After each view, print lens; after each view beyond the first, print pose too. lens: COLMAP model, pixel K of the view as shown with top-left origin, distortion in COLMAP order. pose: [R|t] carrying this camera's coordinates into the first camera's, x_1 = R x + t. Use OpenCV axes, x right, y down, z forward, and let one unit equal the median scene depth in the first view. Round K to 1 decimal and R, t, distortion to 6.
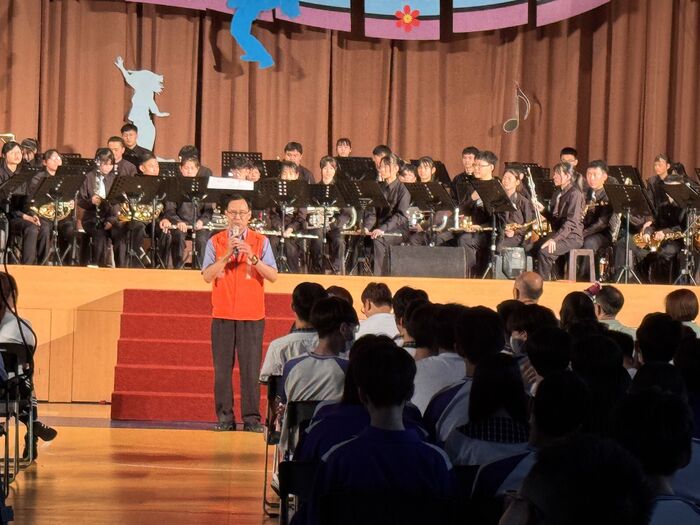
lens RADIAL K [[2428.5, 0, 350.0], [0, 2428.5, 262.5], [0, 0, 1]] dist [0.191501, -1.773865]
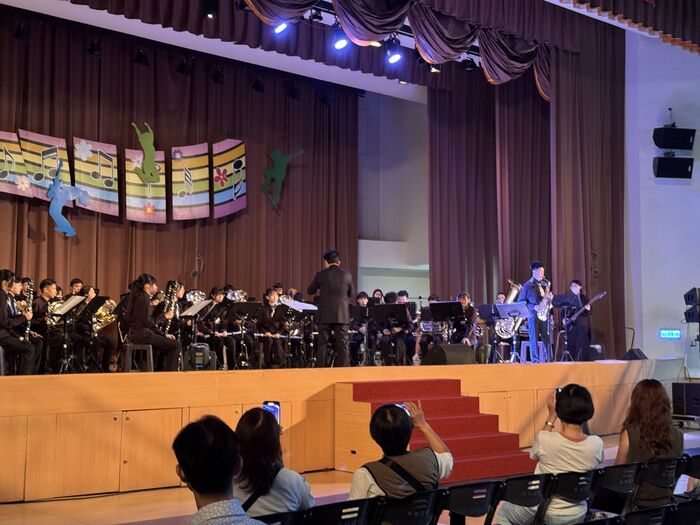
lens RADIAL K [[1000.1, 0, 350.0], [0, 1000.1, 262.5], [0, 0, 1]] dist [0.140899, -0.031258]
pose [[0.768902, 0.015363, 0.639181, -0.312067], [0.034217, 0.997290, -0.065131, -0.013548], [-0.638450, 0.071950, 0.766293, 0.374451]]
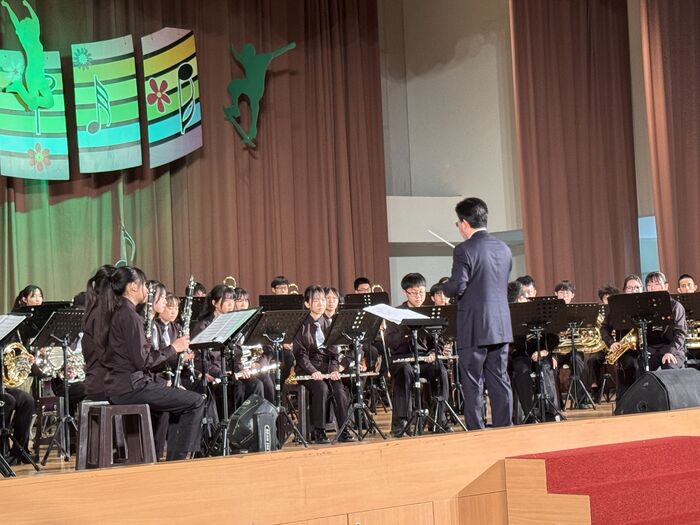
lens RADIAL K [[1553.7, 0, 350.0], [0, 1553.7, 262.5], [0, 0, 1]] dist [0.184143, 0.221442]
pose [[0.738172, -0.029105, 0.673984, -0.298726], [0.083977, 0.995262, -0.048996, -0.018558], [-0.669365, 0.092767, 0.737119, 0.464789]]
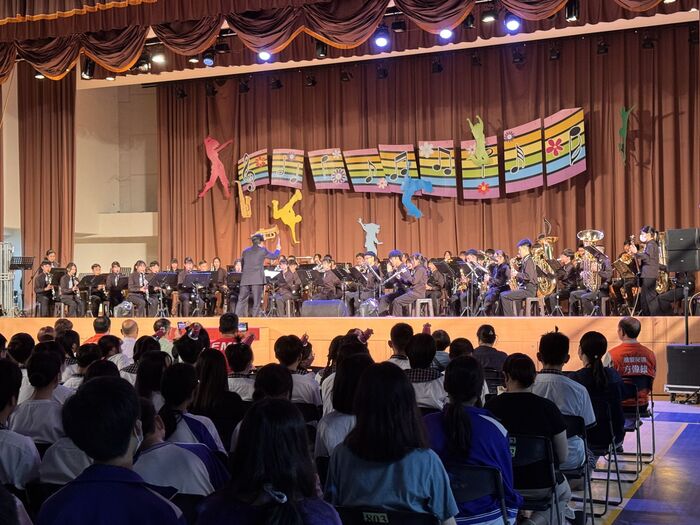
lens RADIAL K [[1000.1, 0, 350.0], [0, 1000.1, 262.5], [0, 0, 1]] dist [0.140899, -0.031258]
pose [[0.892705, -0.055375, -0.447226, 0.290987], [0.030789, 0.997597, -0.062062, 0.009540], [0.449589, 0.041634, 0.892265, 0.207674]]
